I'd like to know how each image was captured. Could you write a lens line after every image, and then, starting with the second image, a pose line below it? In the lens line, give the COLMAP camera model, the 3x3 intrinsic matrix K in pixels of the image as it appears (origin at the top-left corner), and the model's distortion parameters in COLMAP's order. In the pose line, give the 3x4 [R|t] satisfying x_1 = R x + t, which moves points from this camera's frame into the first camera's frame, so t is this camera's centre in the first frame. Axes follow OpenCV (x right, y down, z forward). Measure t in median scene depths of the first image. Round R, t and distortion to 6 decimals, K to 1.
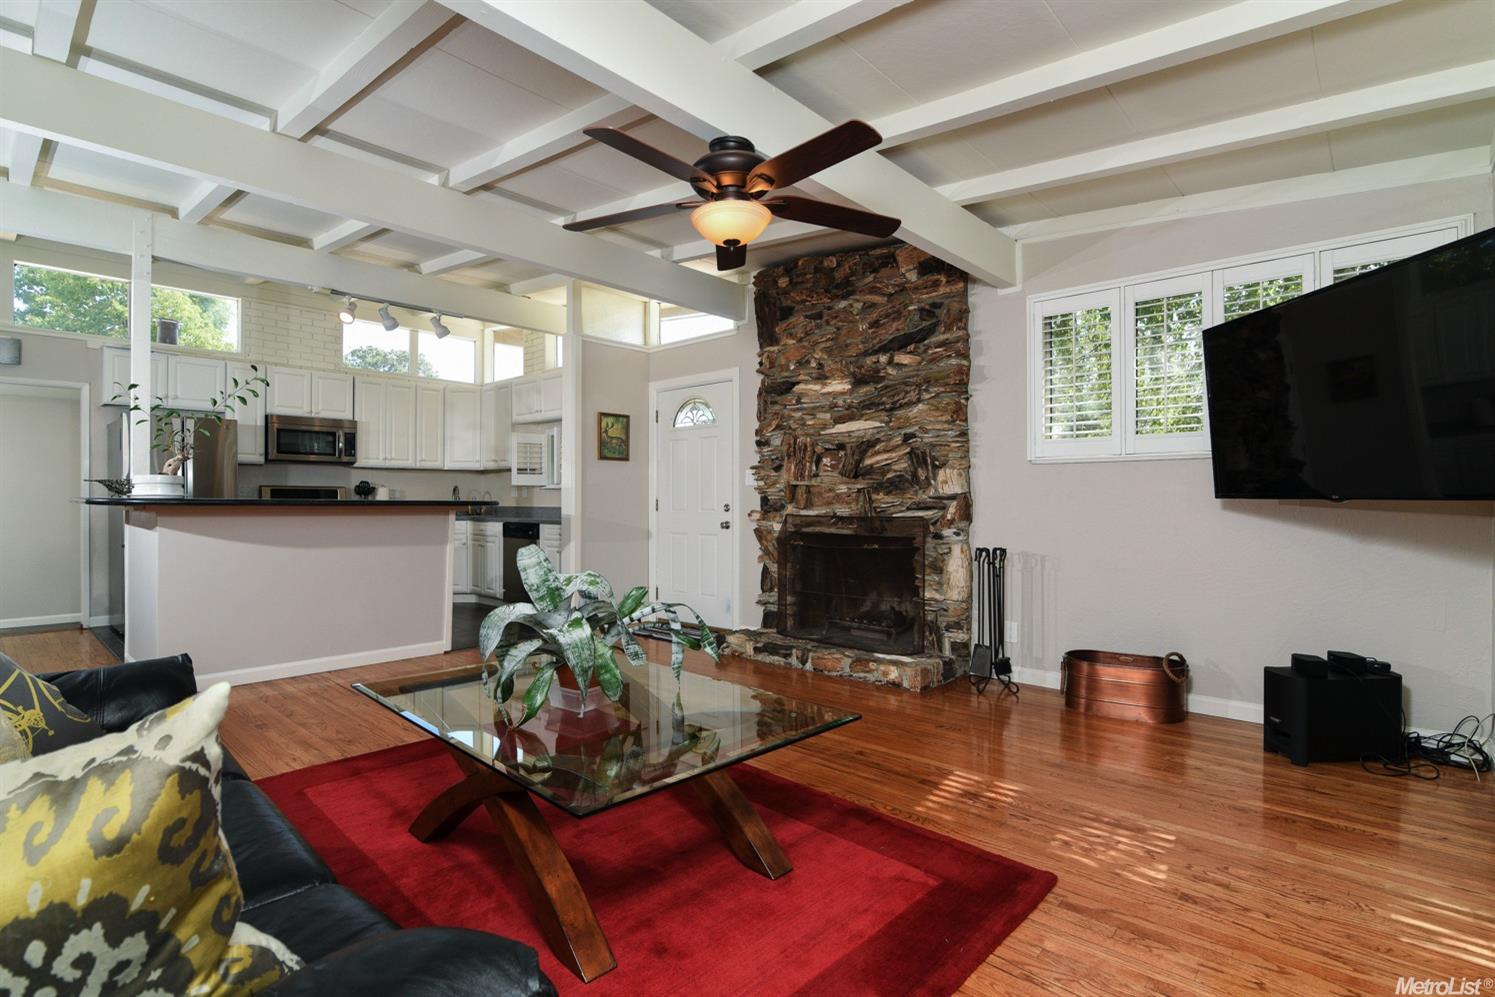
lens RADIAL K [[713.3, 0, 747.5], [0, 713.3, 498.5], [0, 0, 1]] dist [-0.012286, 0.000123]
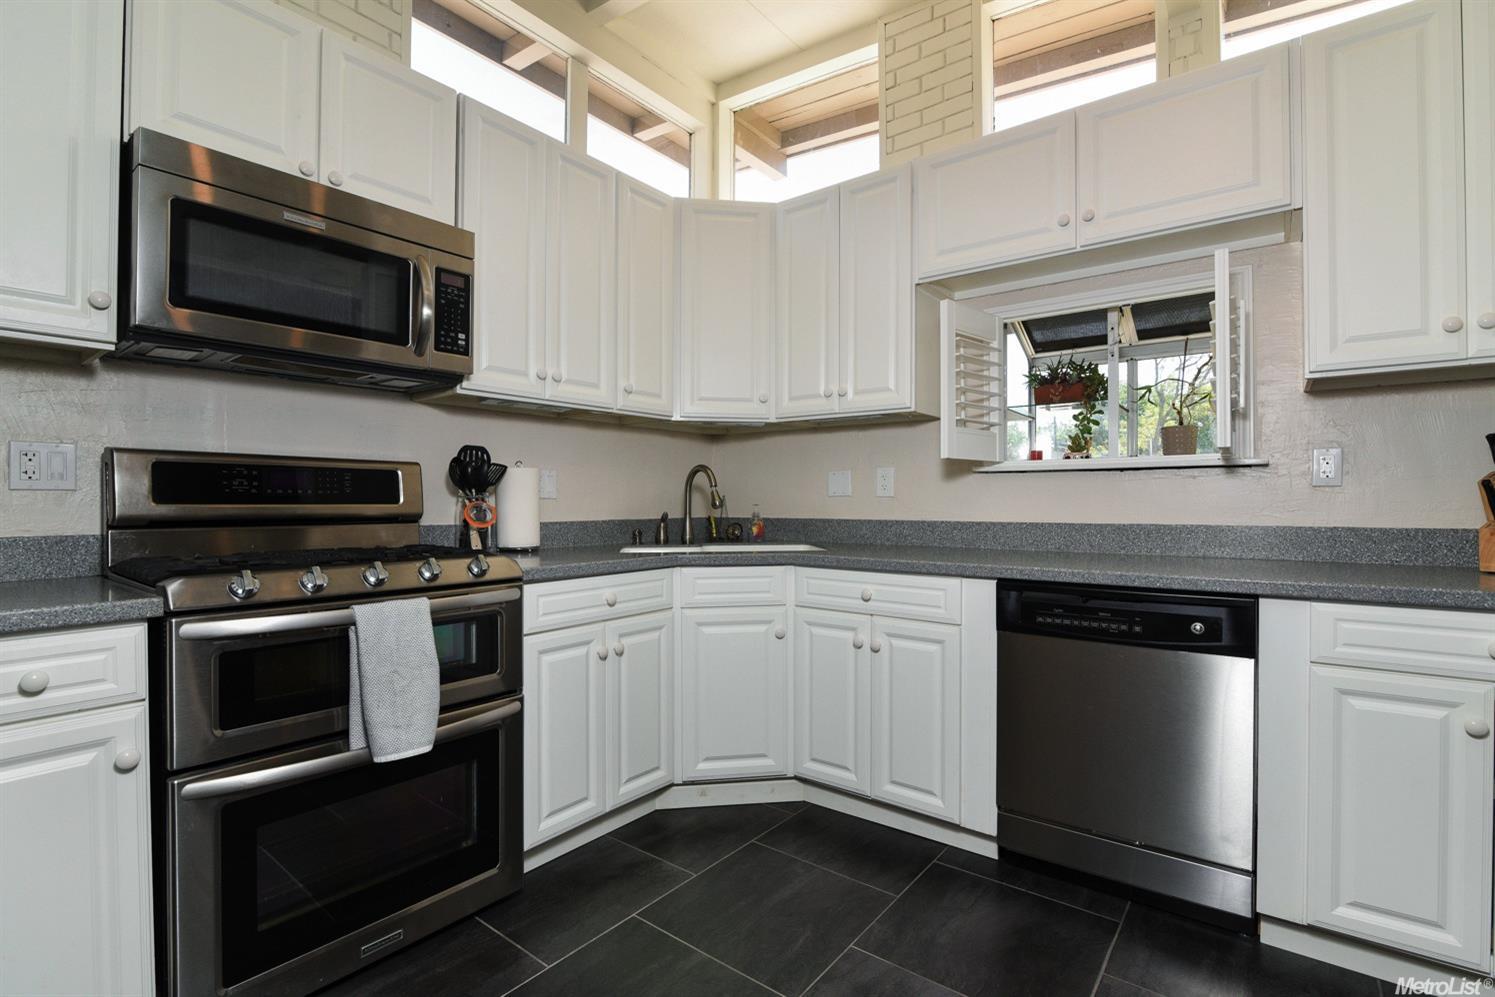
lens RADIAL K [[690.9, 0, 747.5], [0, 690.9, 498.5], [0, 0, 1]] dist [-0.021874, 0.000481]
pose [[0.996625, -0.000219, 0.082091, -0.465549], [0.000153, 1.000000, 0.000805, -0.001376], [-0.082091, -0.000789, 0.996625, 0.716772]]
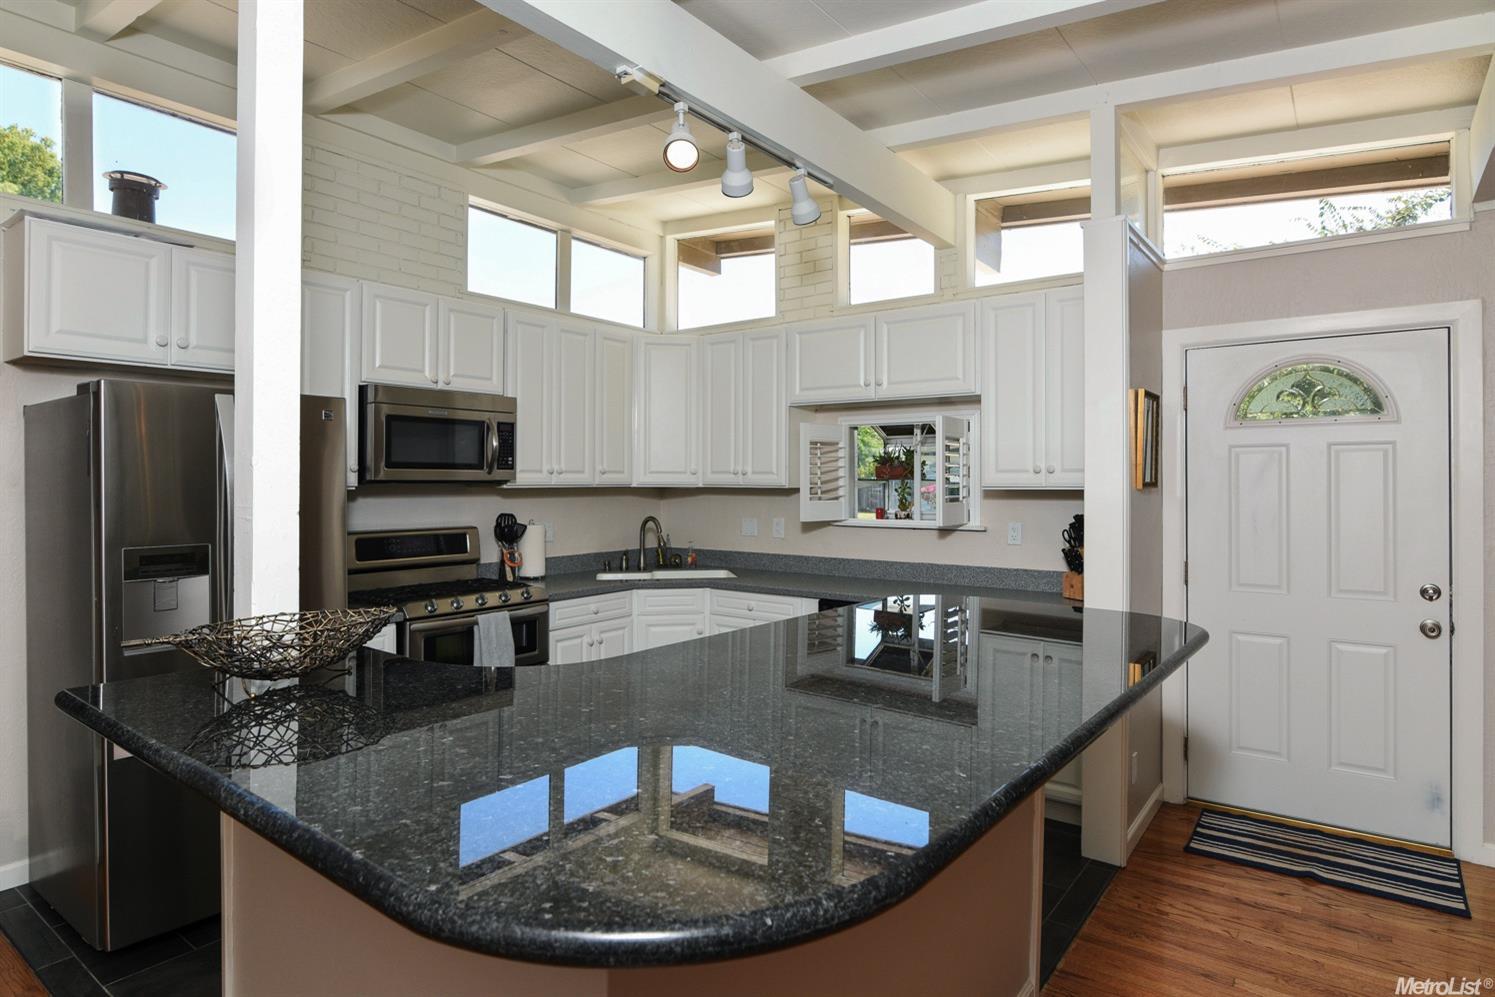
lens RADIAL K [[835.2, 0, 731.2], [0, 835.2, 482.2], [0, 0, 1]] dist [-0.004913, -0.002920]
pose [[0.995381, 0.000049, 0.095999, -0.459970], [-0.000494, 0.999989, 0.004605, -0.053428], [-0.095998, -0.004631, 0.995371, 0.406069]]
